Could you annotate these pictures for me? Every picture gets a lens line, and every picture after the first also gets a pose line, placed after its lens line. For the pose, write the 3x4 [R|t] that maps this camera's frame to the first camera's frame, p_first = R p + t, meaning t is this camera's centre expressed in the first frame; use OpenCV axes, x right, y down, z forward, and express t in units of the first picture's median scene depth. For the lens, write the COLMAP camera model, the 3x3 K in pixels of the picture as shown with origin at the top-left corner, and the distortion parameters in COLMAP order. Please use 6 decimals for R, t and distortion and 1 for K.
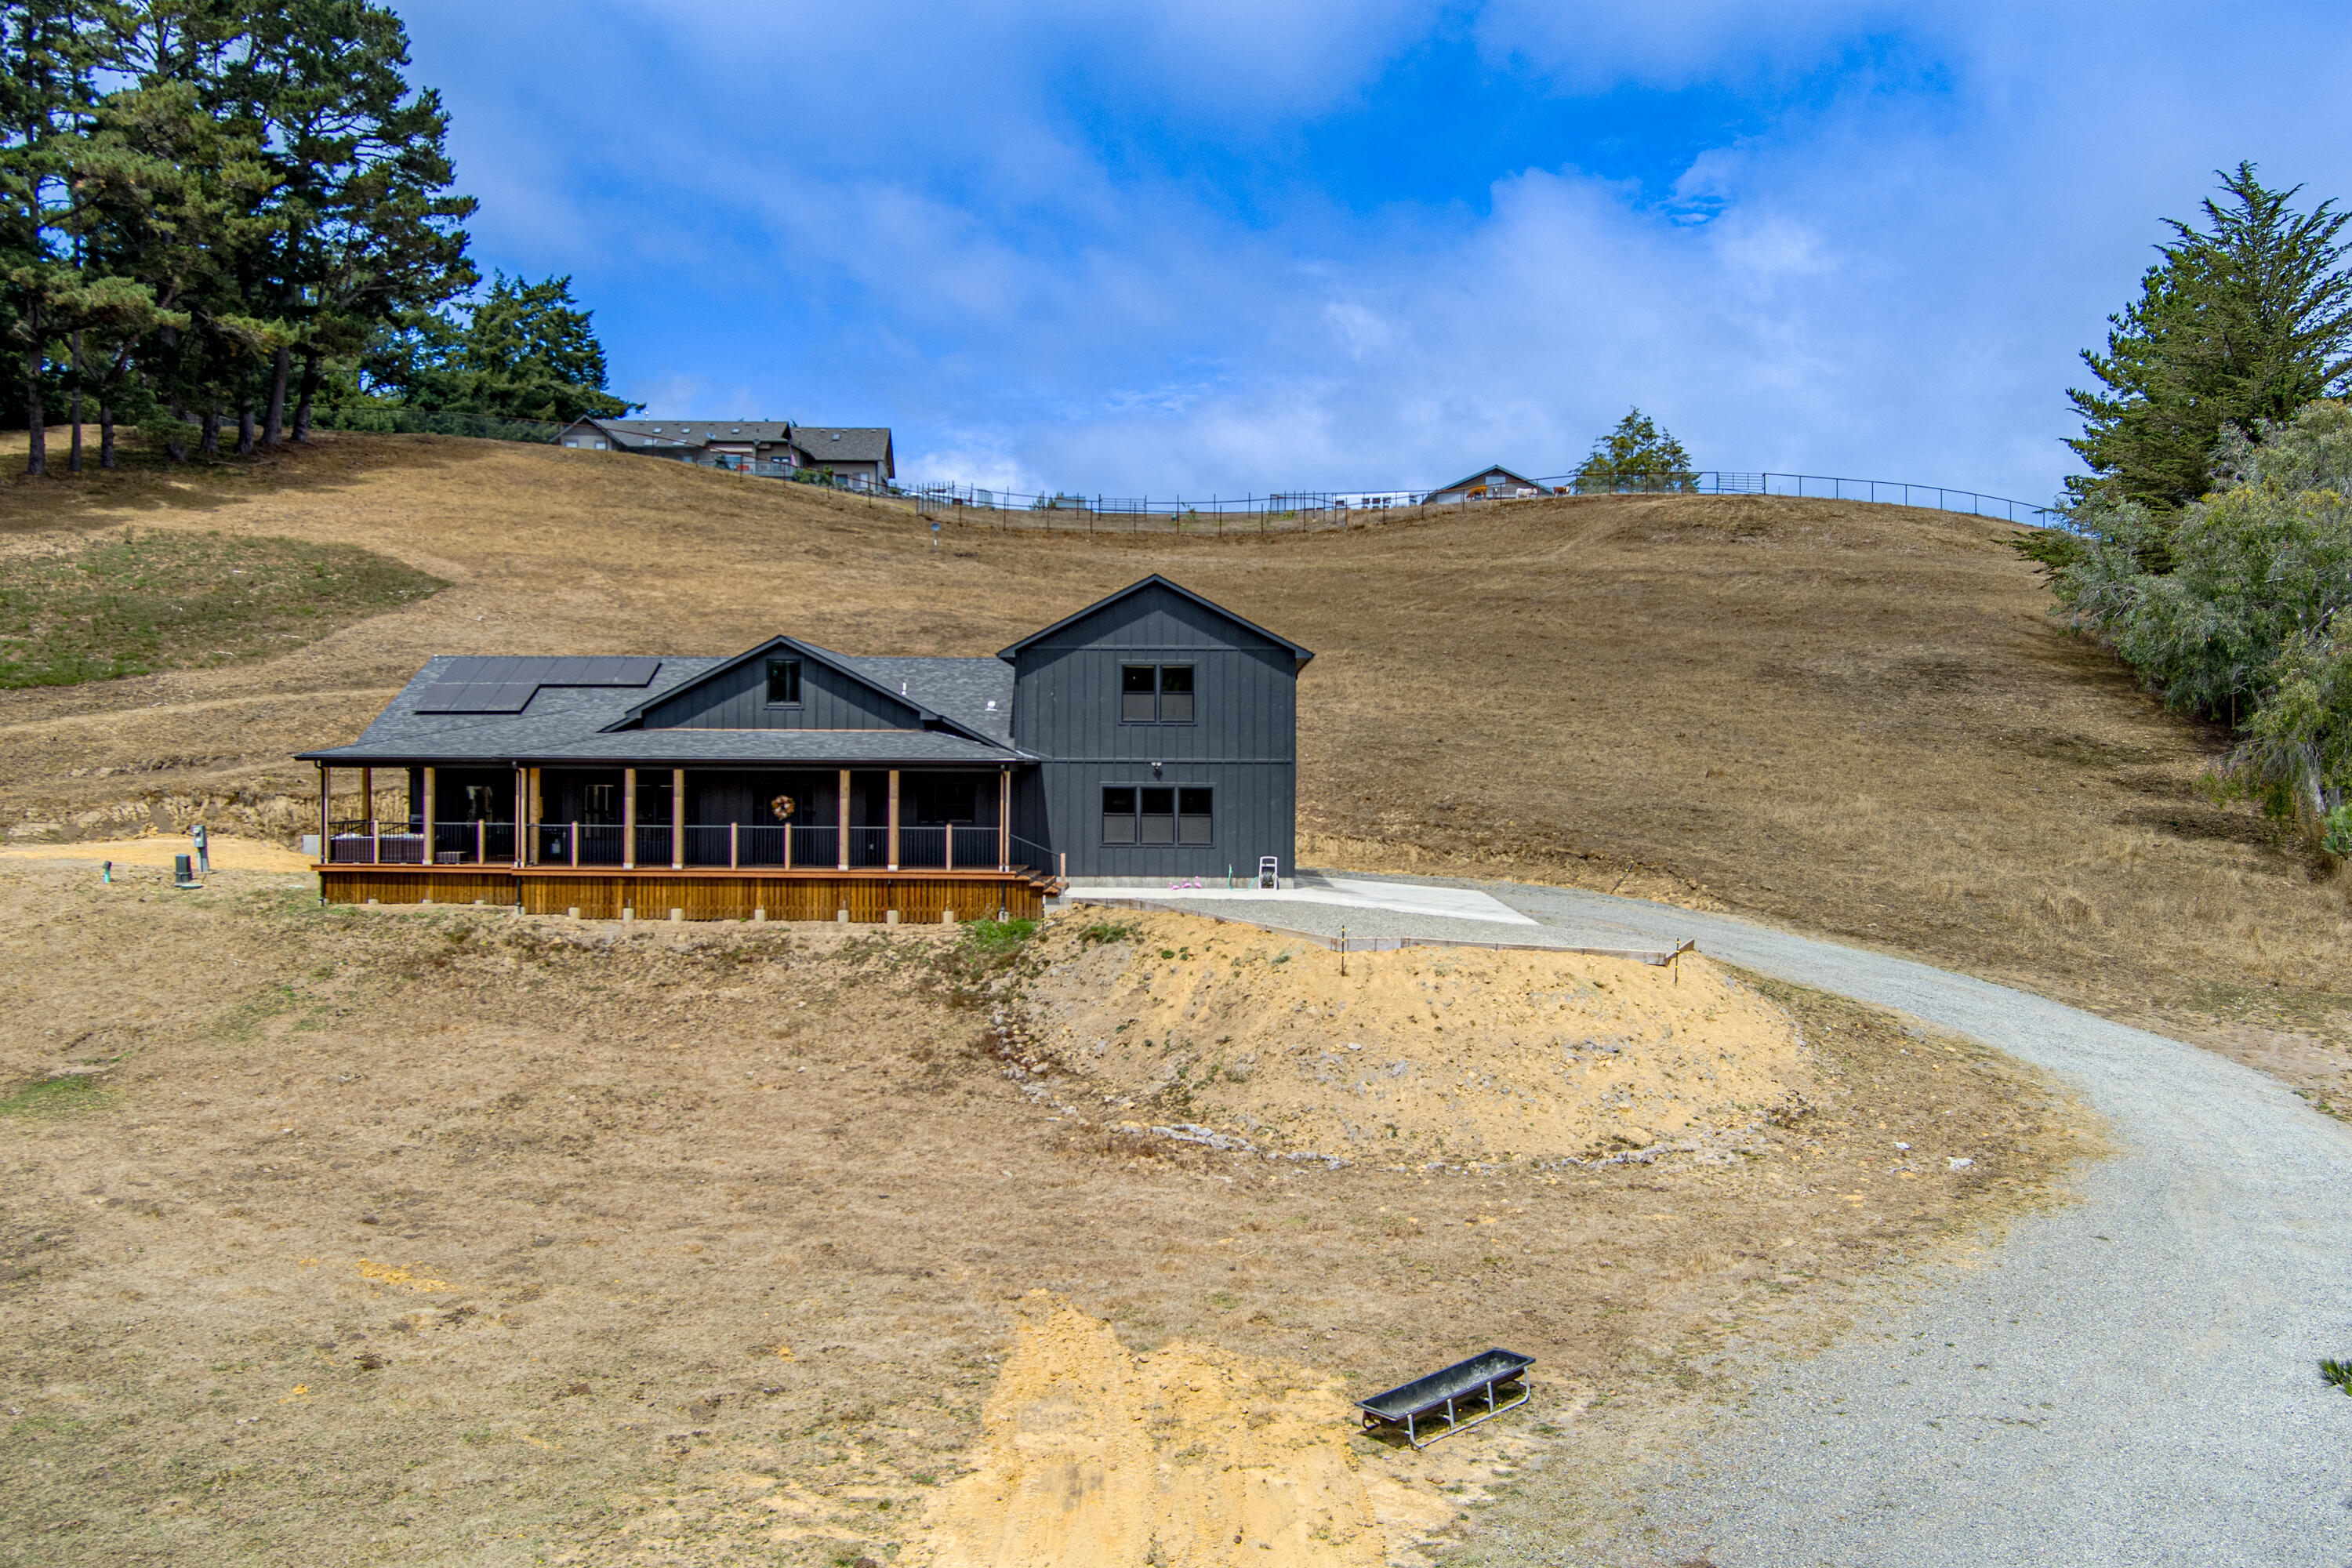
lens RADIAL K [[1897.9, 0, 1182.5], [0, 1897.9, 782.8], [0, 0, 1]] dist [-0.072719, 0.011719]
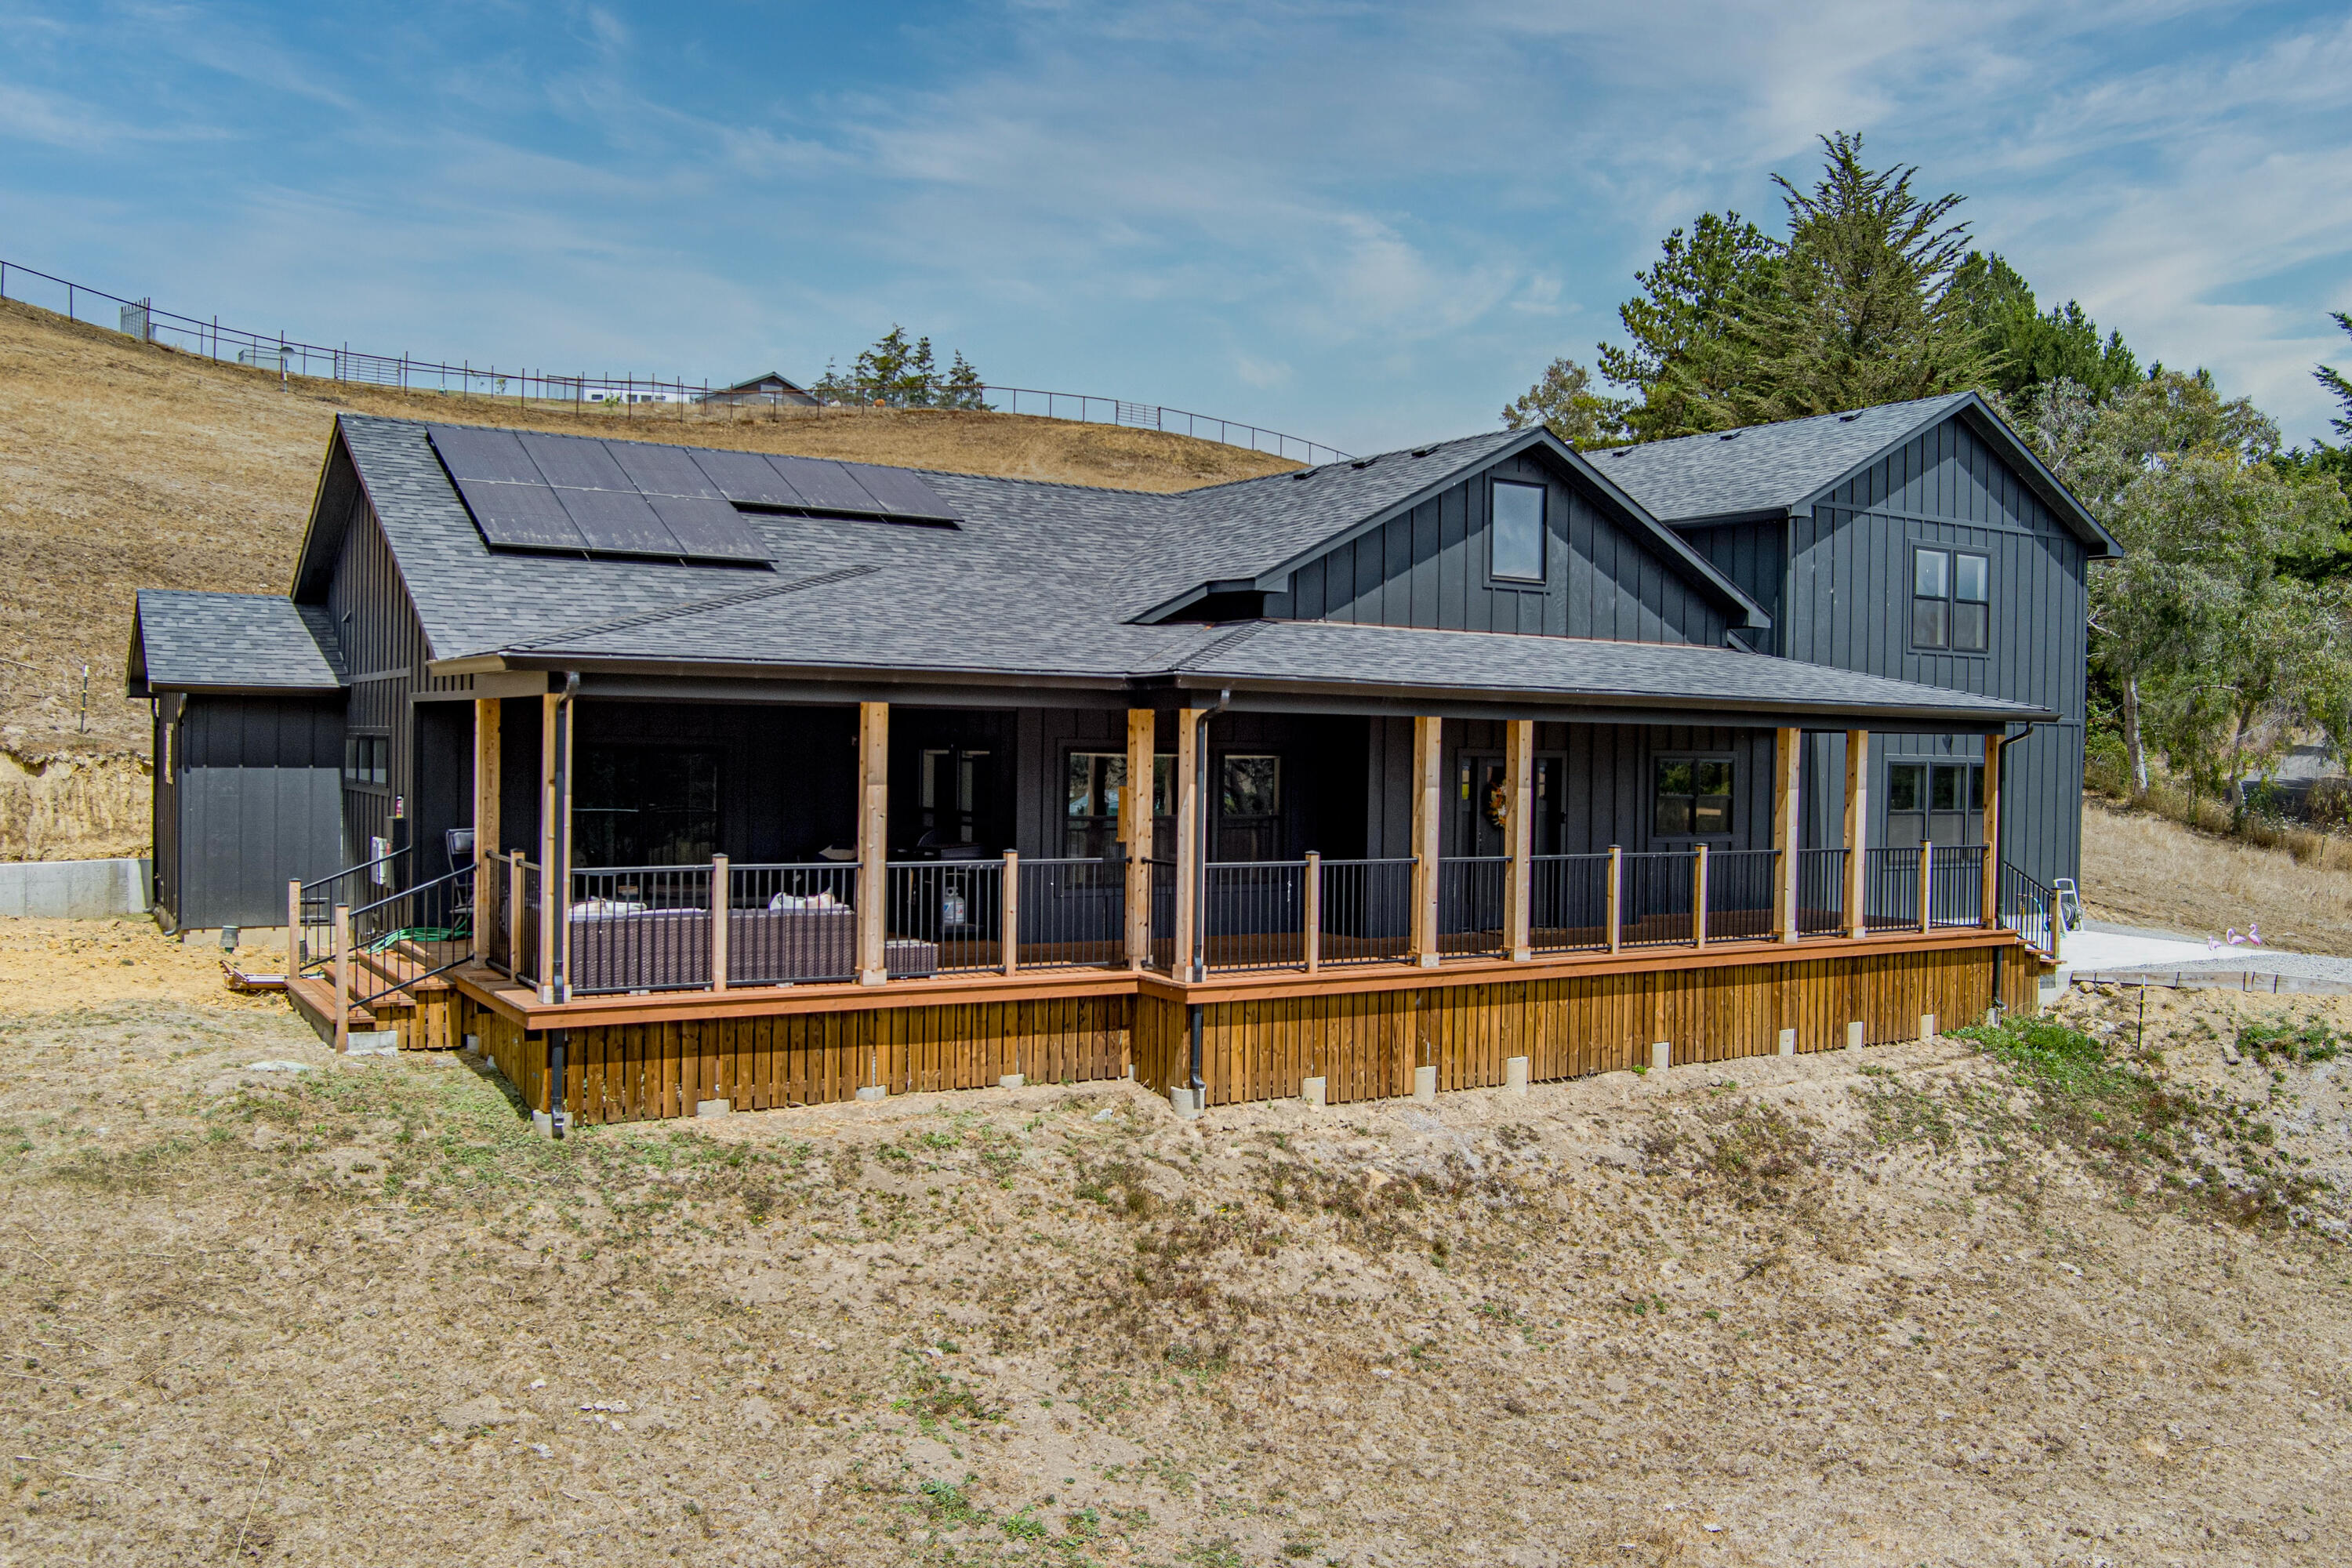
lens RADIAL K [[1903.7, 0, 1186.1], [0, 1903.7, 779.1], [0, 0, 1]] dist [-0.082655, 0.037514]
pose [[0.835624, -0.000991, 0.549302, -0.518486], [-0.009312, 0.999829, 0.015970, 0.000040], [-0.549224, -0.018460, 0.835471, 0.647486]]
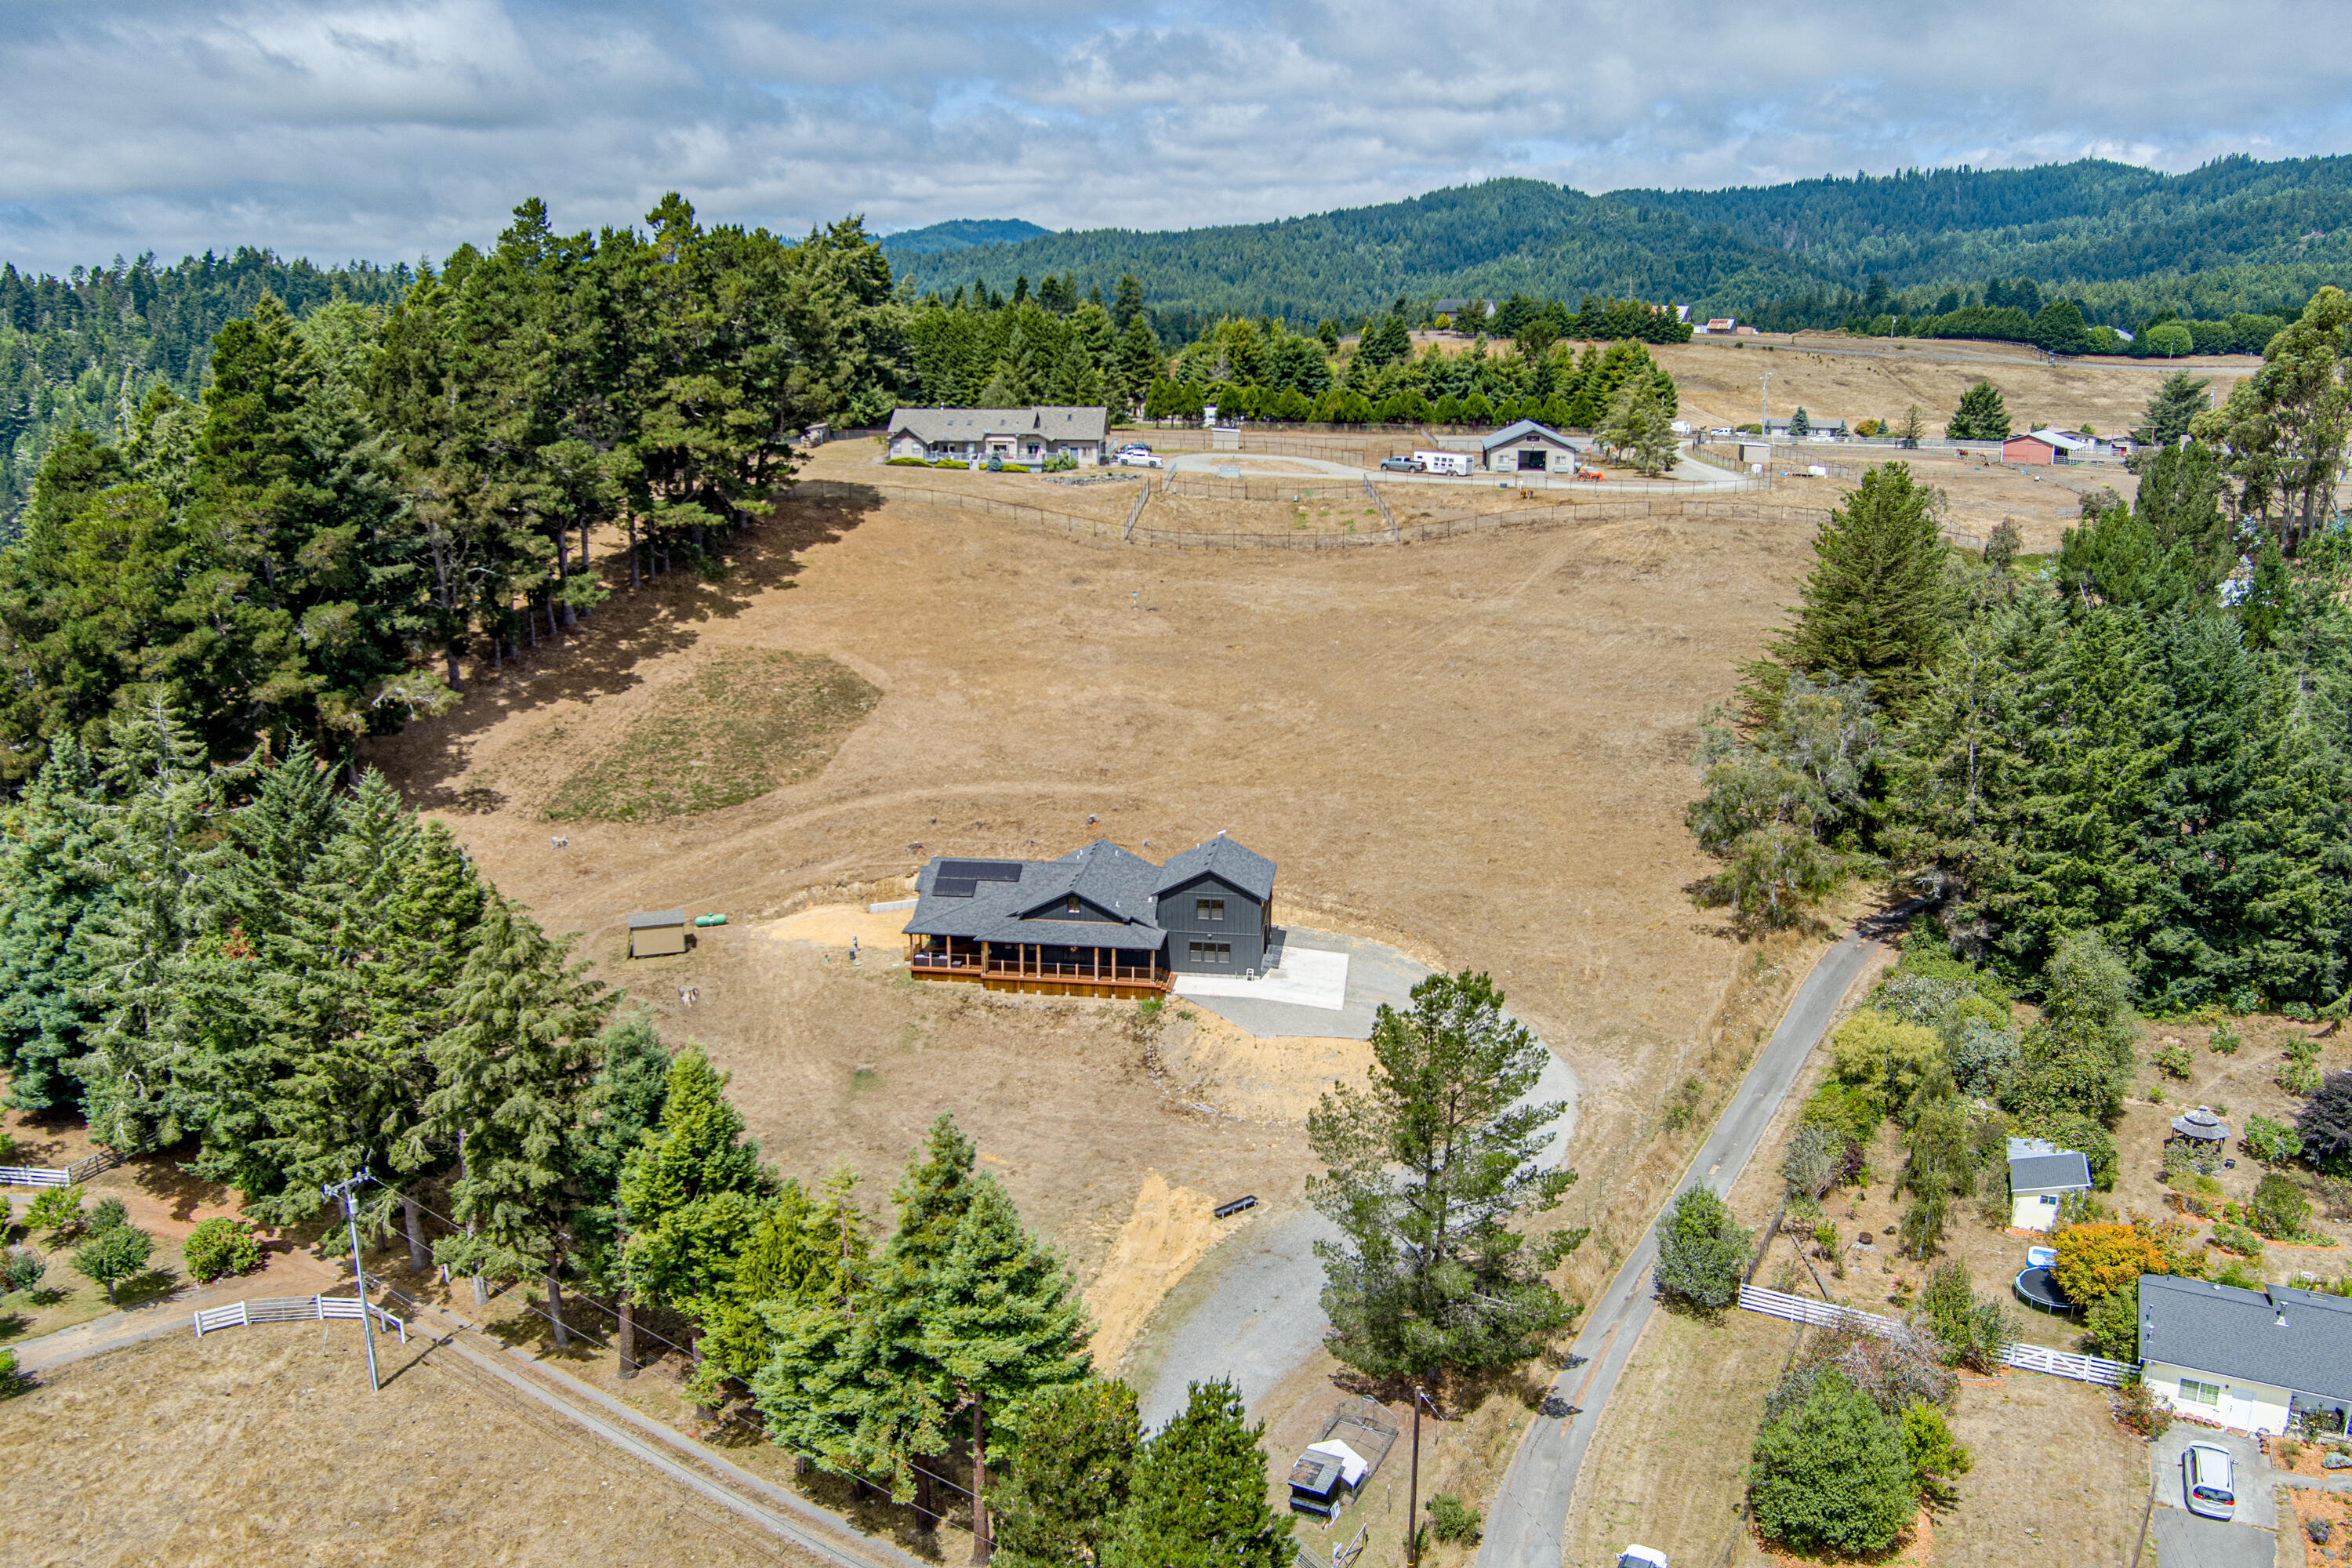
lens RADIAL K [[1897.9, 0, 1171.3], [0, 1897.9, 778.8], [0, 0, 1]] dist [-0.072719, 0.011719]
pose [[0.992857, 0.026143, -0.116409, 0.240006], [0.001828, 0.972249, 0.233943, -0.854515], [0.119295, -0.232485, 0.965256, -1.558593]]
